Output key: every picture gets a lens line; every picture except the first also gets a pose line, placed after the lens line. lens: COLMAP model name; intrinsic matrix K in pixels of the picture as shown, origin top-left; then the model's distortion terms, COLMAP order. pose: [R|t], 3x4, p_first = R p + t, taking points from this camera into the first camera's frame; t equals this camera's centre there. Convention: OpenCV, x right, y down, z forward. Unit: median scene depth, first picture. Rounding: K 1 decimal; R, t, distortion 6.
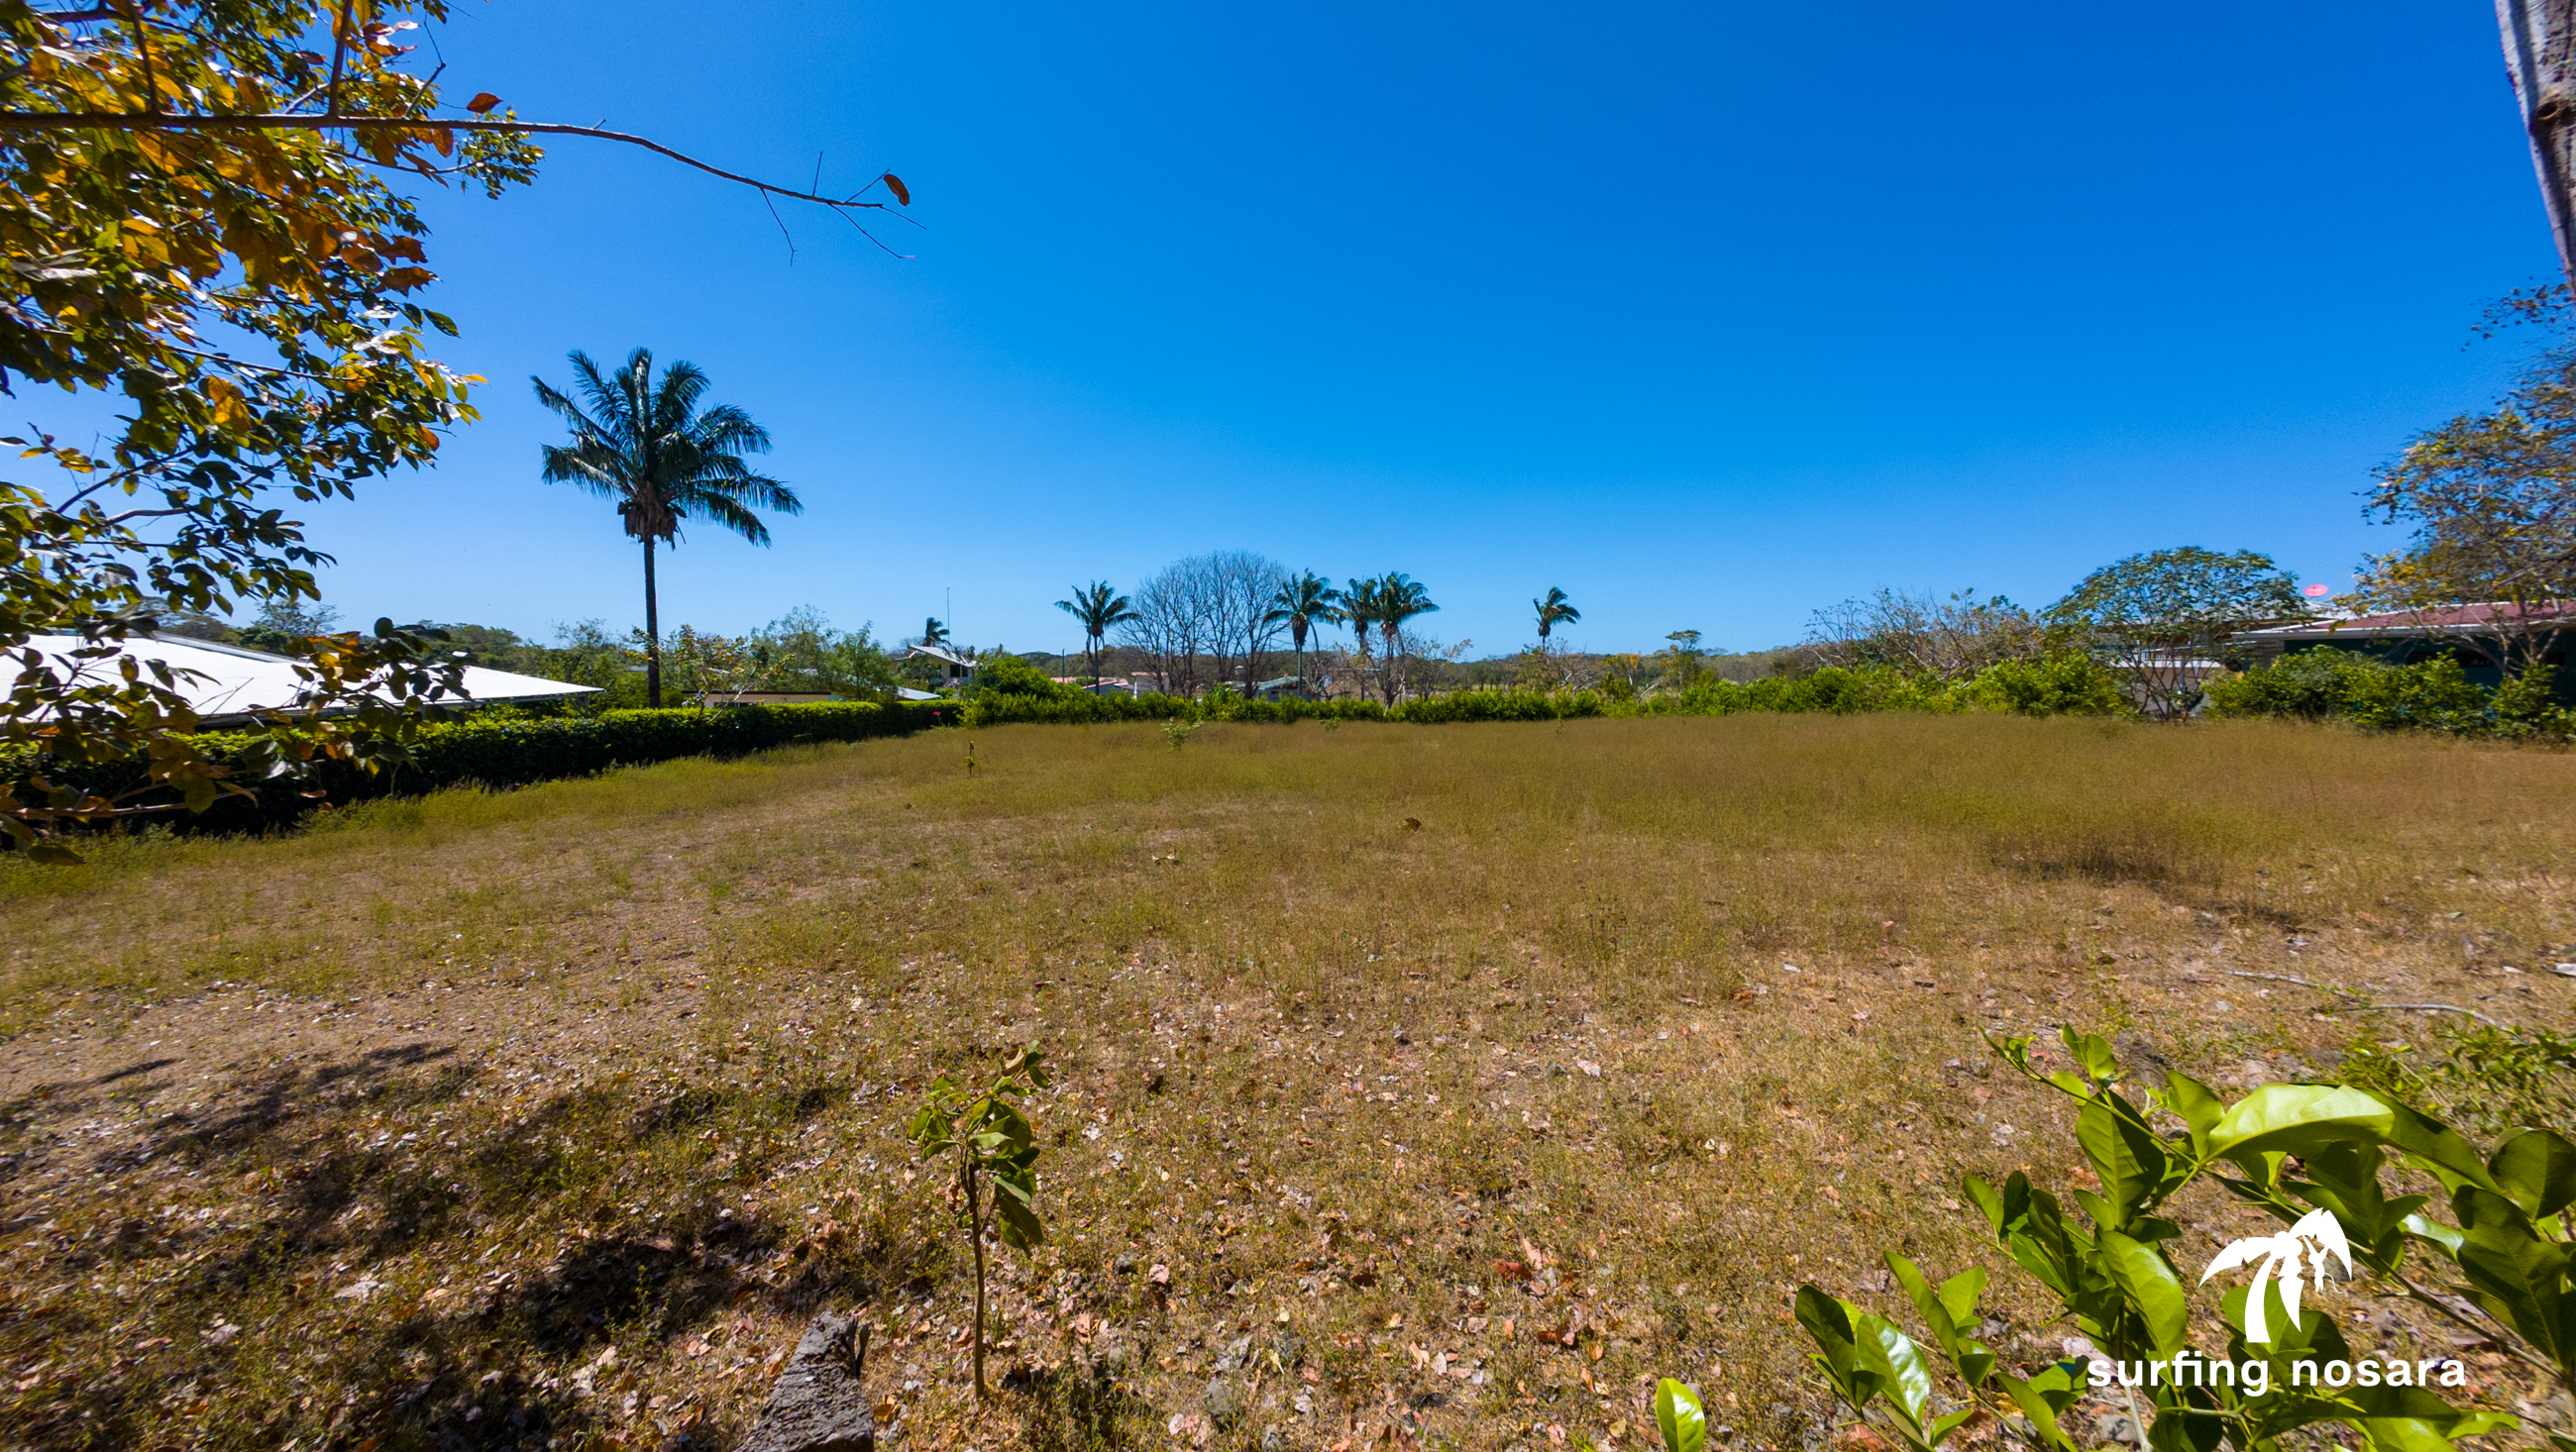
lens RADIAL K [[896.7, 0, 1288.0], [0, 896.7, 726.0], [0, 0, 1]] dist [-0.028355, 0.004620]
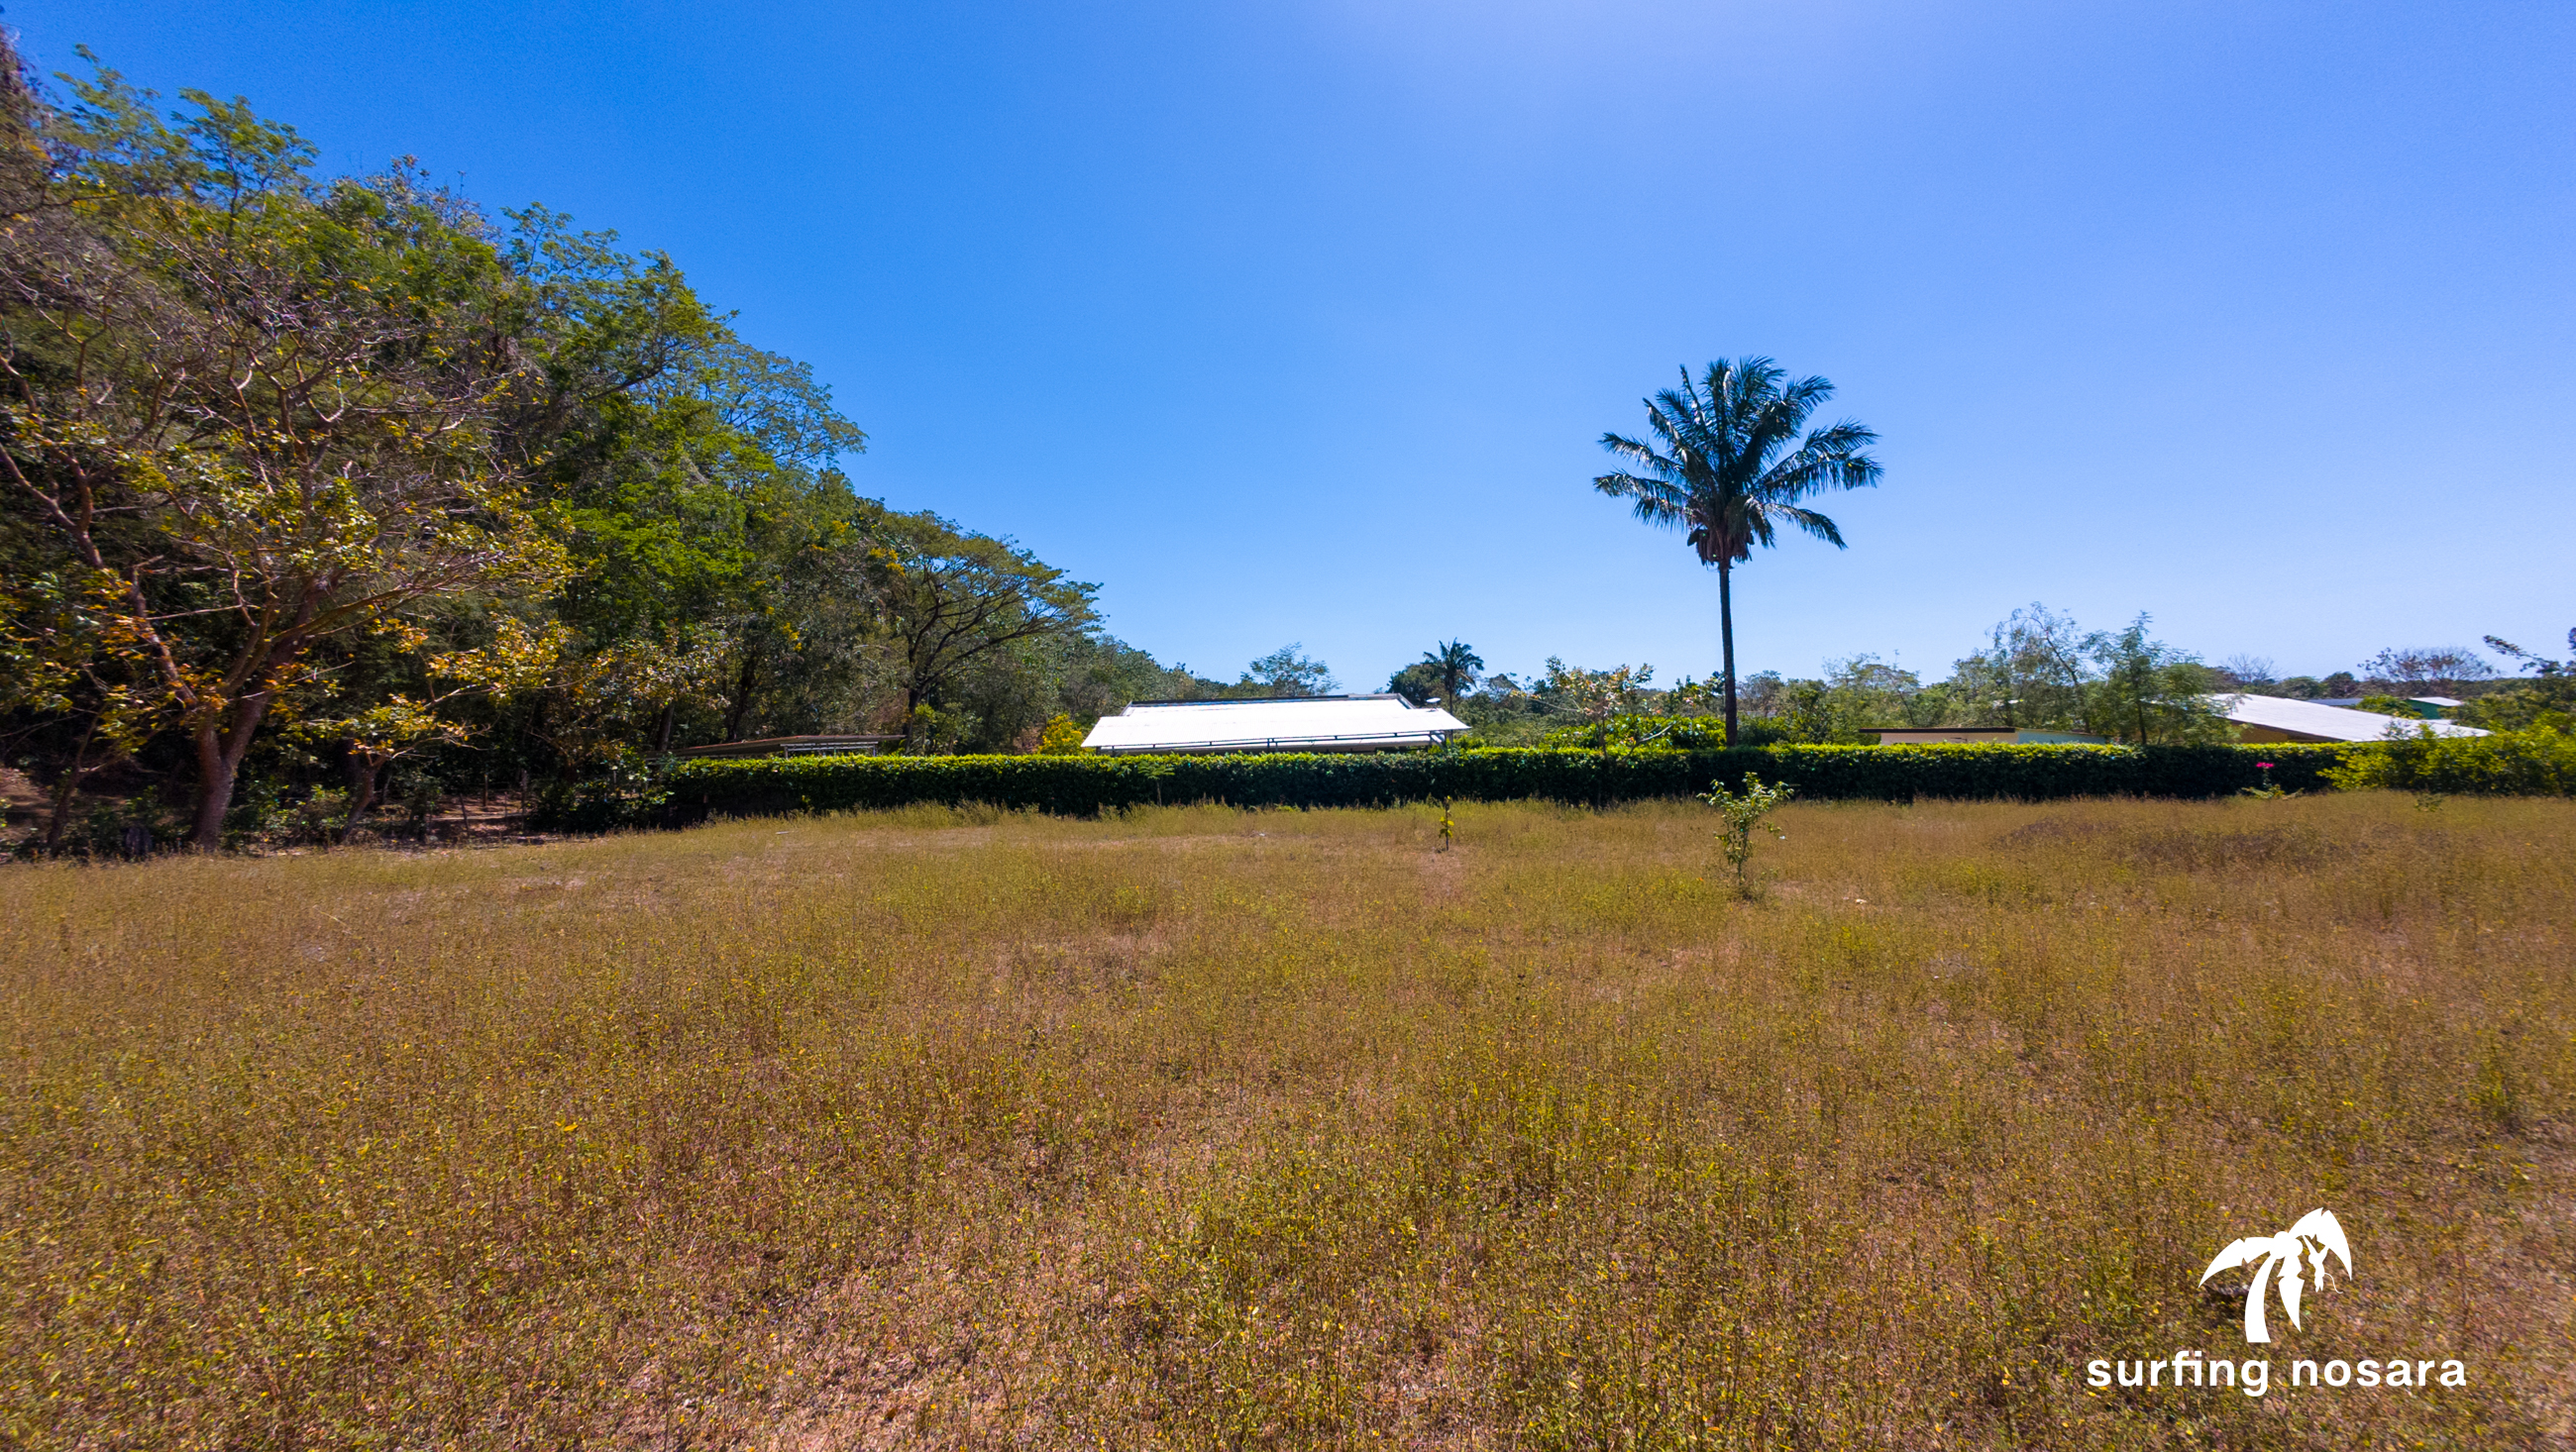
lens RADIAL K [[896.7, 0, 1288.0], [0, 896.7, 726.0], [0, 0, 1]] dist [-0.028355, 0.004620]
pose [[-0.031070, -0.016872, -0.999375, 0.087274], [-0.033419, 0.999316, -0.015832, -0.006184], [0.998958, 0.032906, -0.031613, 0.255977]]
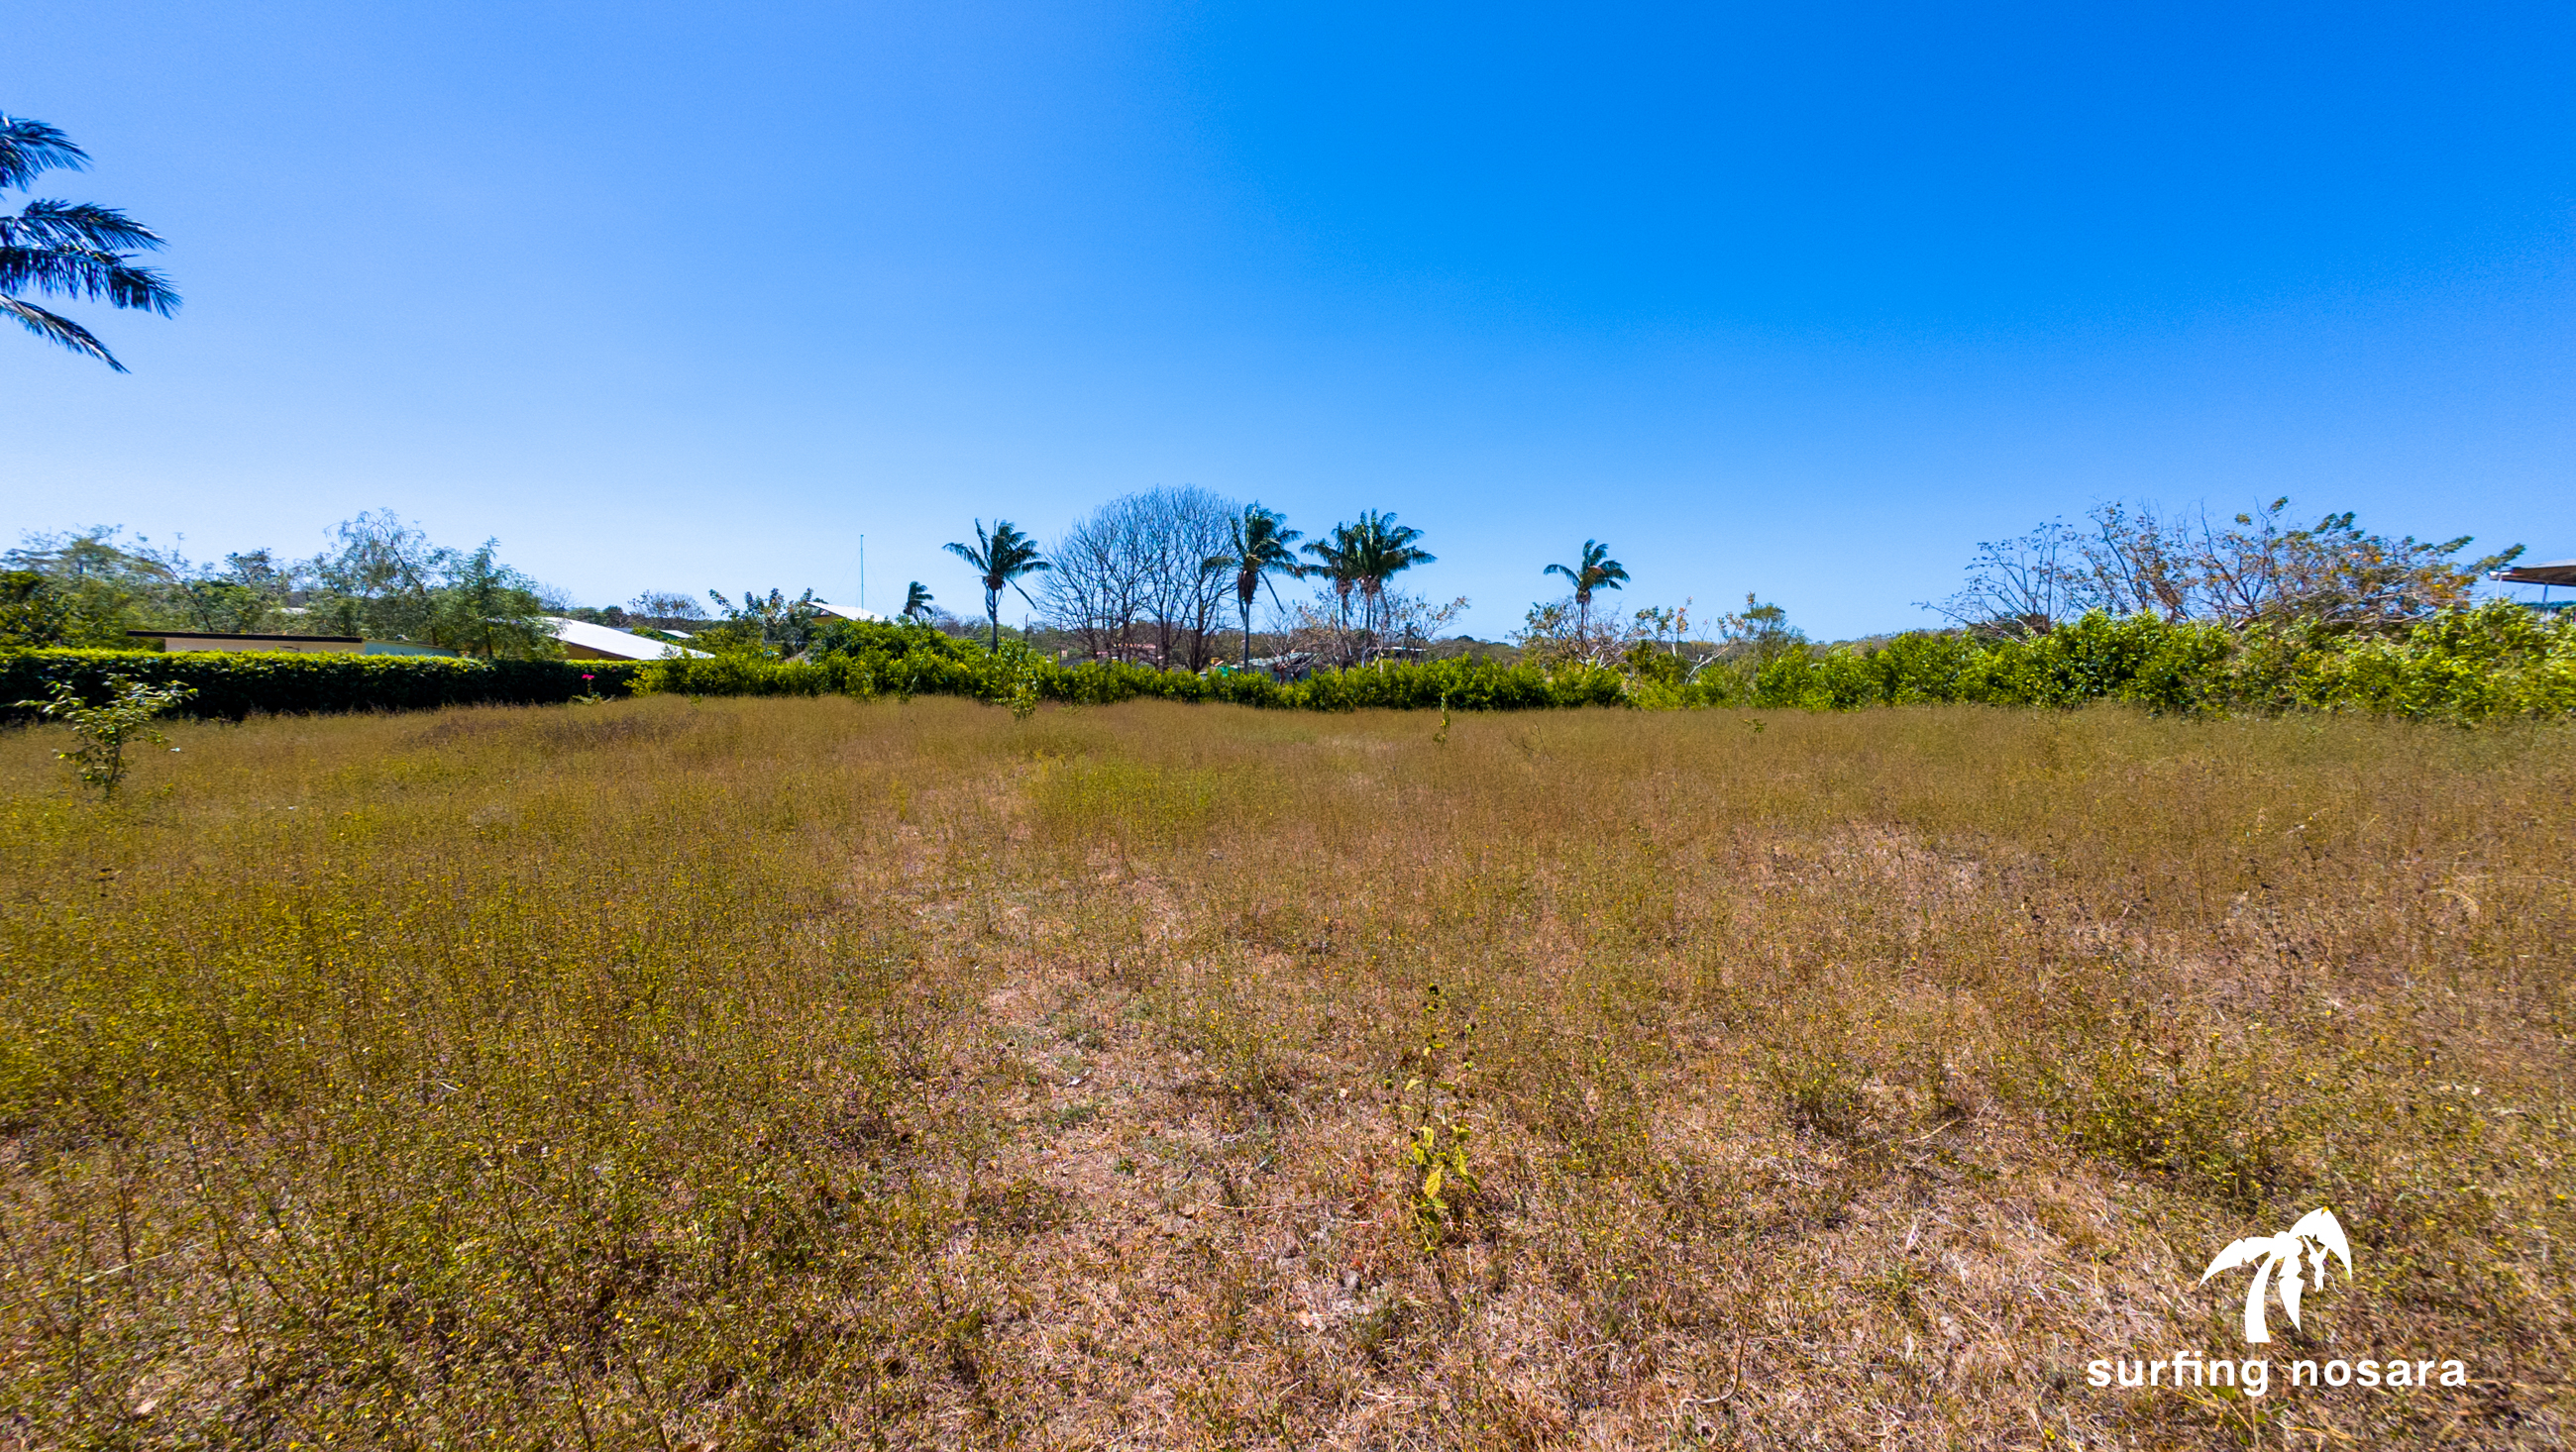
lens RADIAL K [[896.7, 0, 1288.0], [0, 896.7, 726.0], [0, 0, 1]] dist [-0.028355, 0.004620]
pose [[0.997440, 0.026126, -0.066558, 0.099748], [-0.024774, 0.999471, 0.021049, -0.002947], [0.067072, -0.019346, 0.997561, 0.226468]]
